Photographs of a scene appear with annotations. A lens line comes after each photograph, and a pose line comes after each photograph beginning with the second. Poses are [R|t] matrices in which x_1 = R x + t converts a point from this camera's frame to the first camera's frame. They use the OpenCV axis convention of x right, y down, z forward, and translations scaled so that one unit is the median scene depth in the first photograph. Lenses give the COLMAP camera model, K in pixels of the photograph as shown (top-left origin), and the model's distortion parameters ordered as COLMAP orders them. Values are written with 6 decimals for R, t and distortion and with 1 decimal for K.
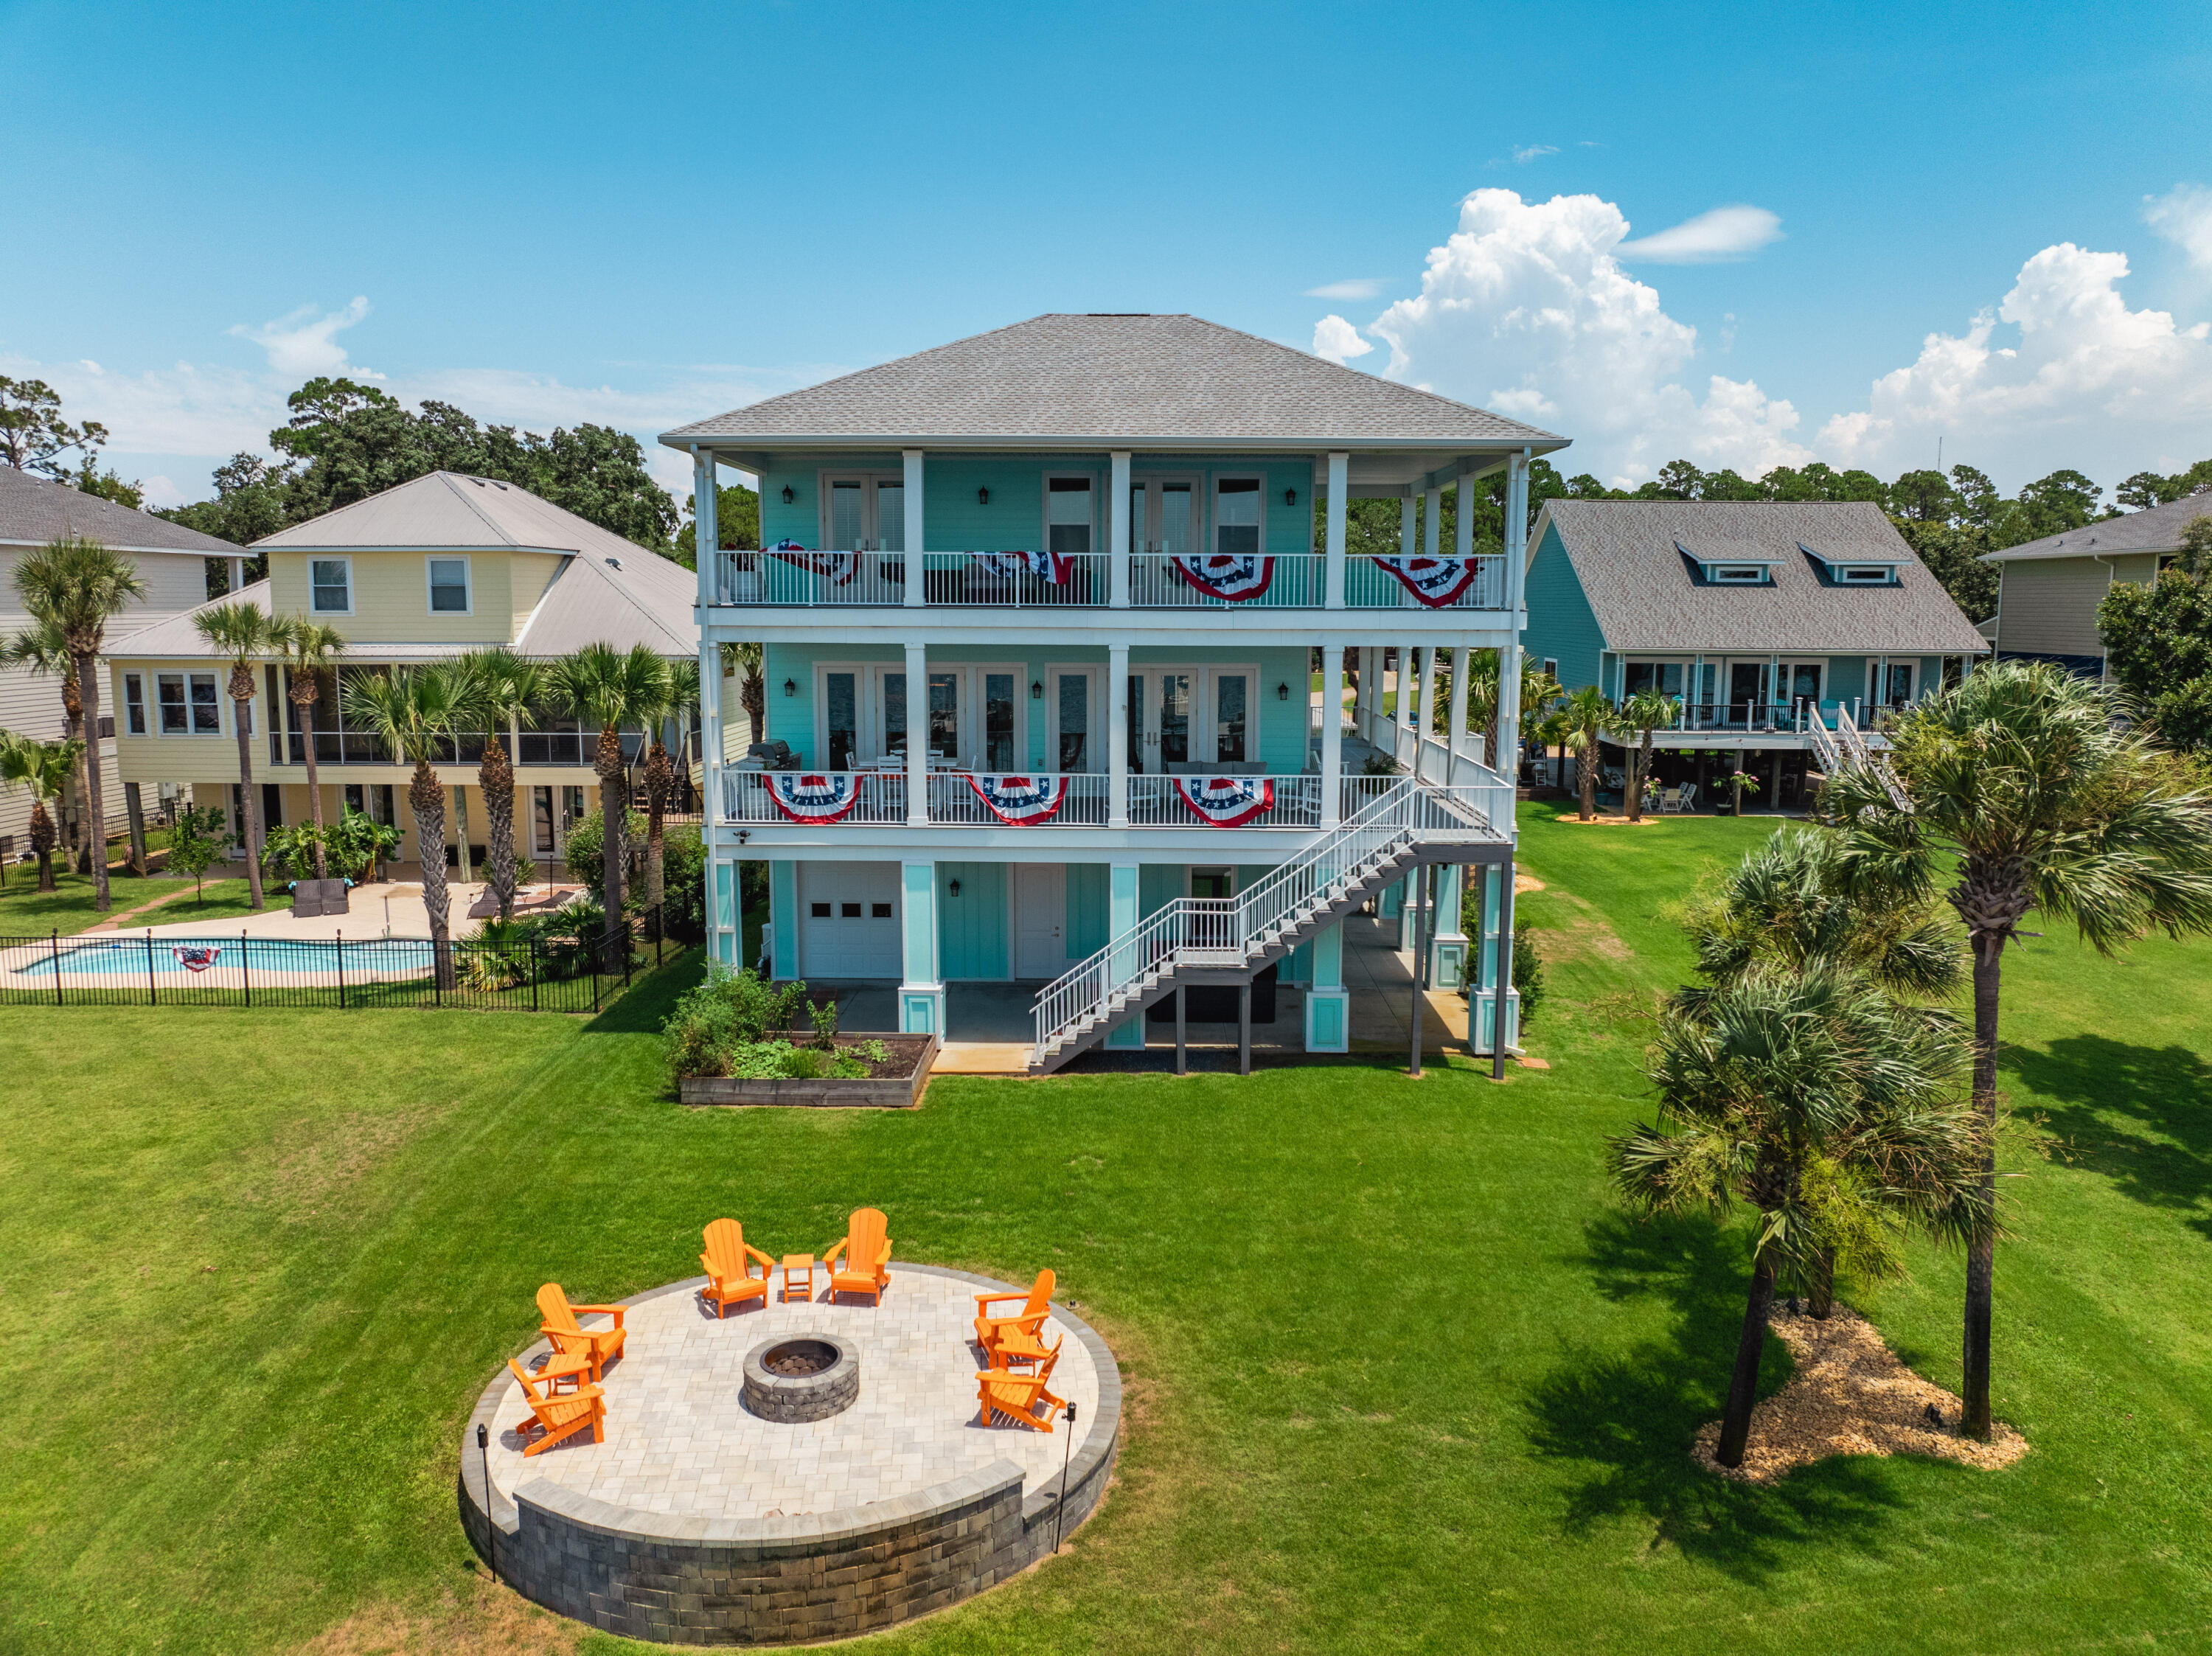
lens RADIAL K [[1555.5, 0, 1116.1], [0, 1555.5, 814.7], [0, 0, 1]] dist [-0.038393, -0.001580]
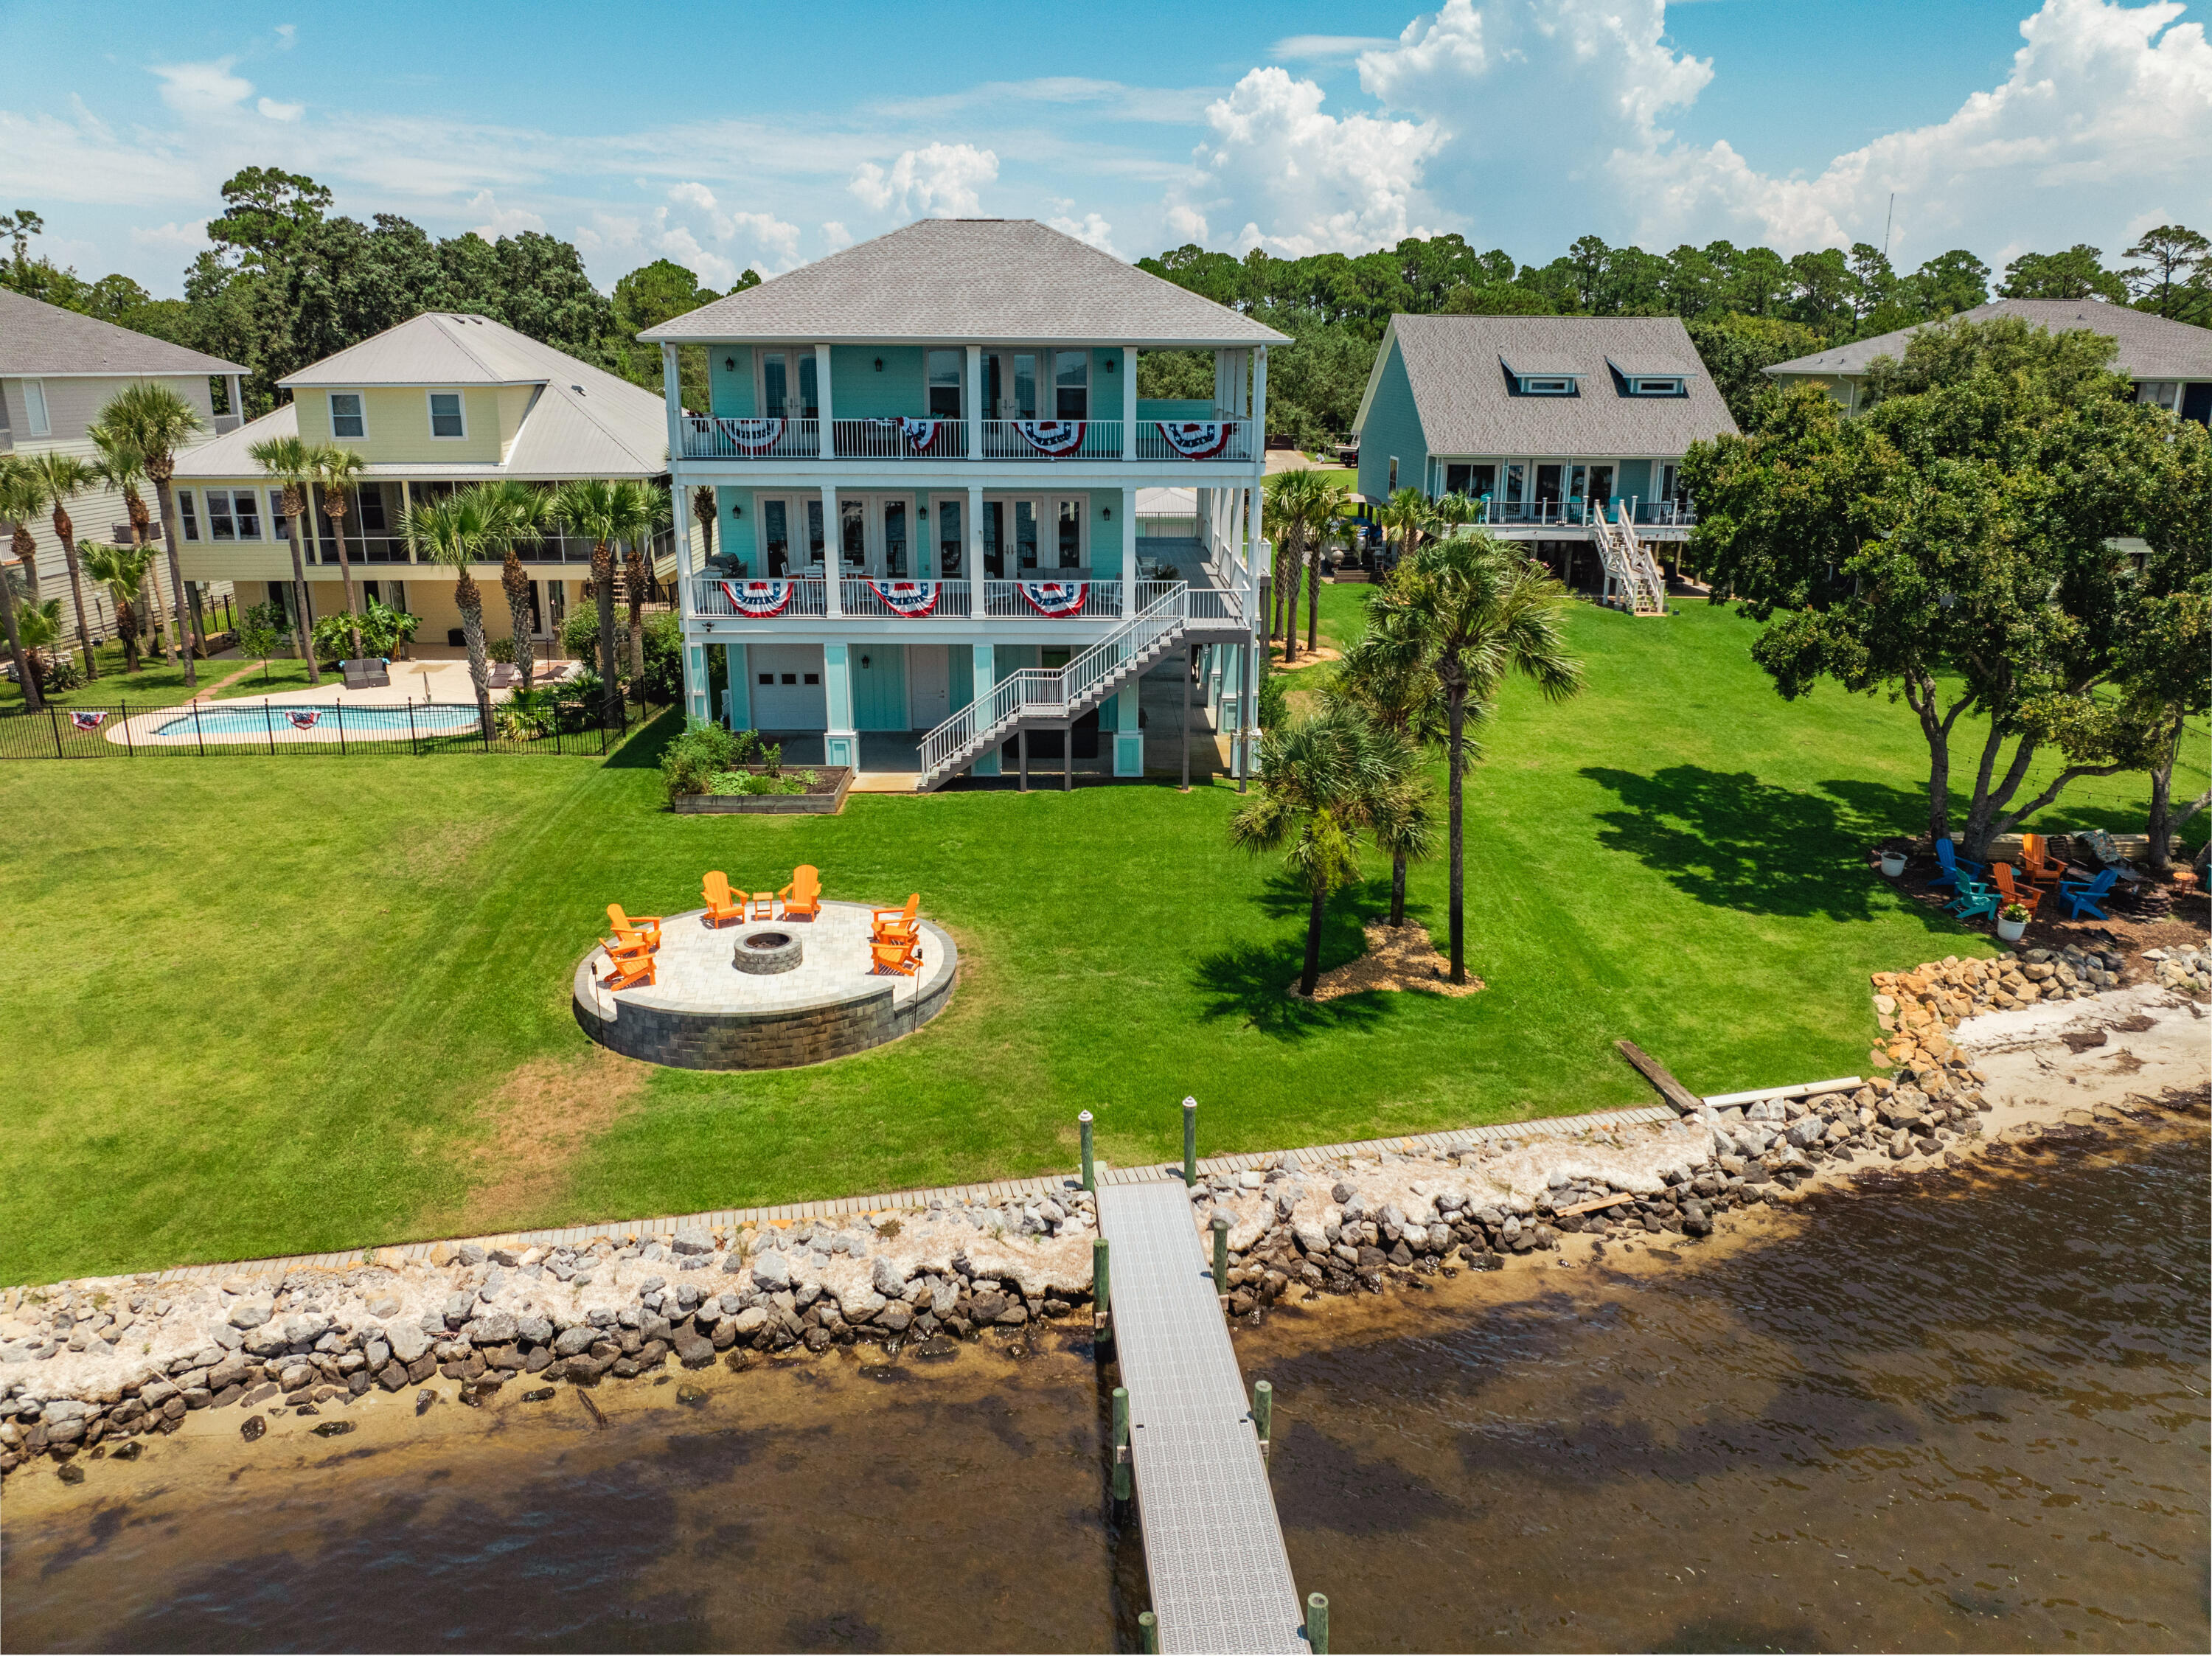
lens RADIAL K [[1555.5, 0, 1116.1], [0, 1555.5, 814.7], [0, 0, 1]] dist [-0.038393, -0.001580]
pose [[0.999240, -0.009607, 0.037780, 0.071668], [0.003910, 0.988972, 0.148053, -0.023749], [-0.038786, -0.147792, 0.988258, -0.420323]]
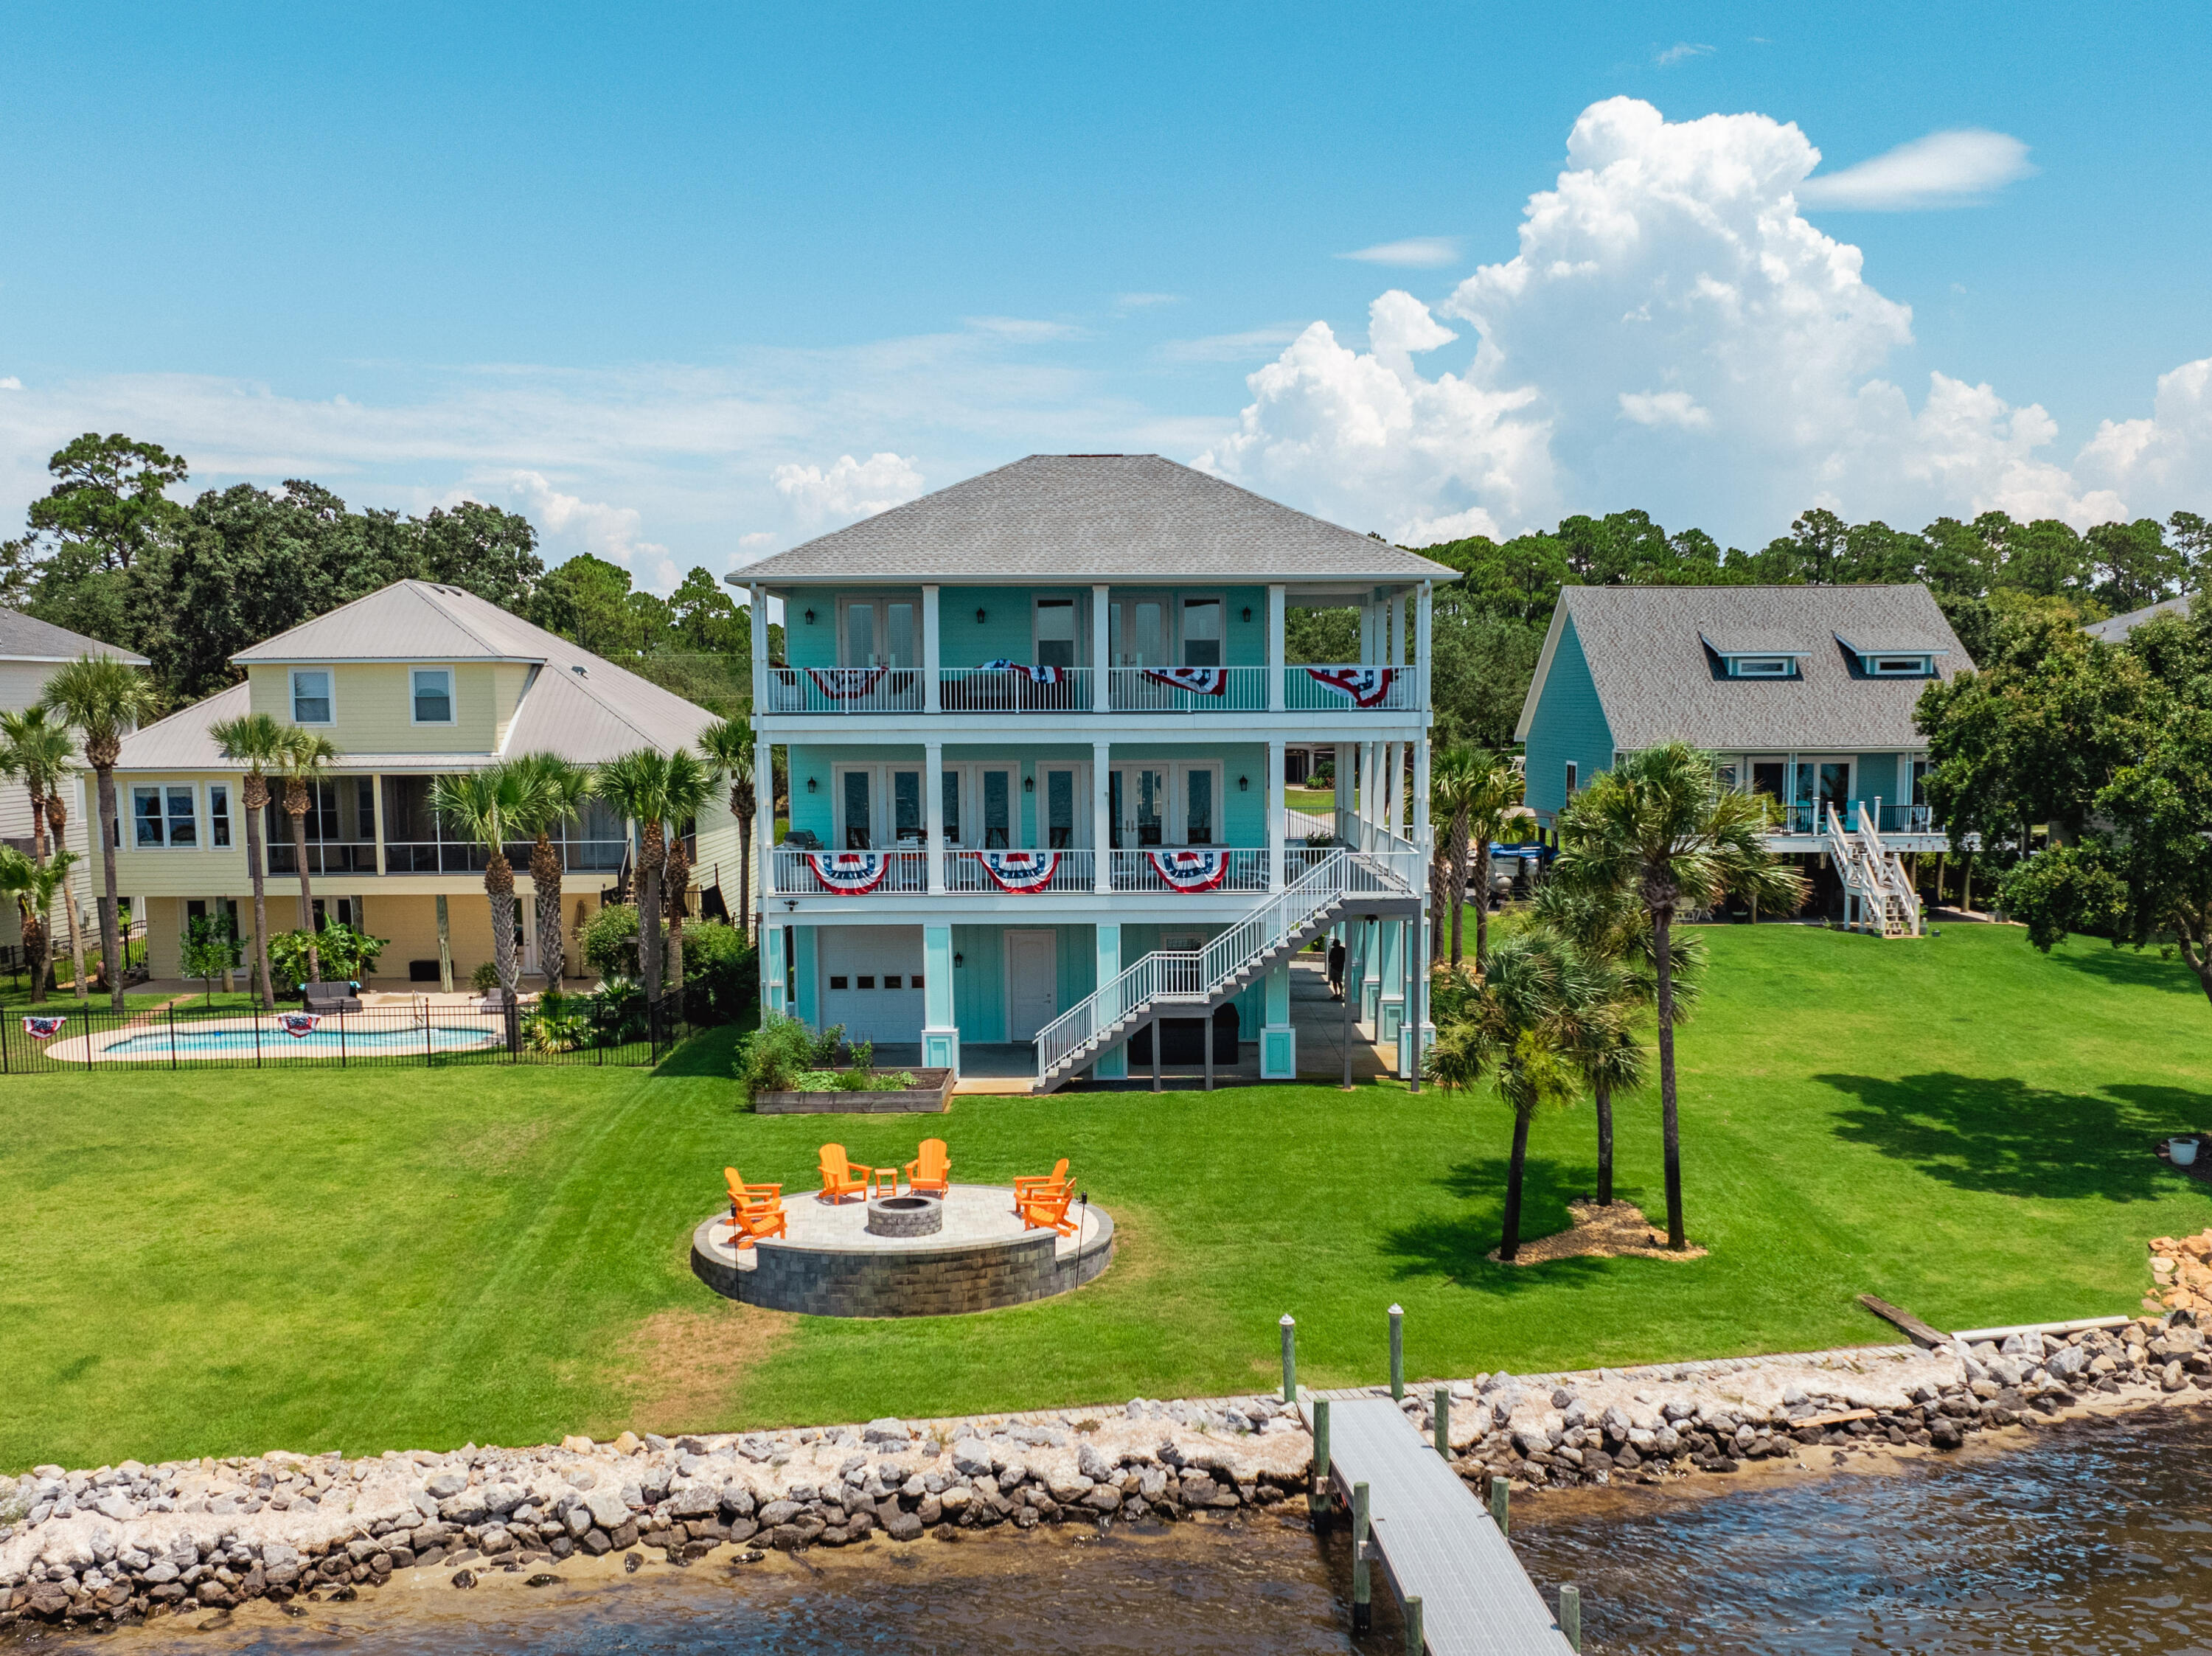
lens RADIAL K [[2232.0, 0, 1147.2], [0, 2232.0, 1006.2], [0, 0, 1]] dist [-0.021582, -0.032637]
pose [[0.999516, -0.014368, 0.027586, -0.013157], [0.014373, 0.999897, 0.000017, 0.096945], [-0.027584, 0.000380, 0.999619, -0.743407]]
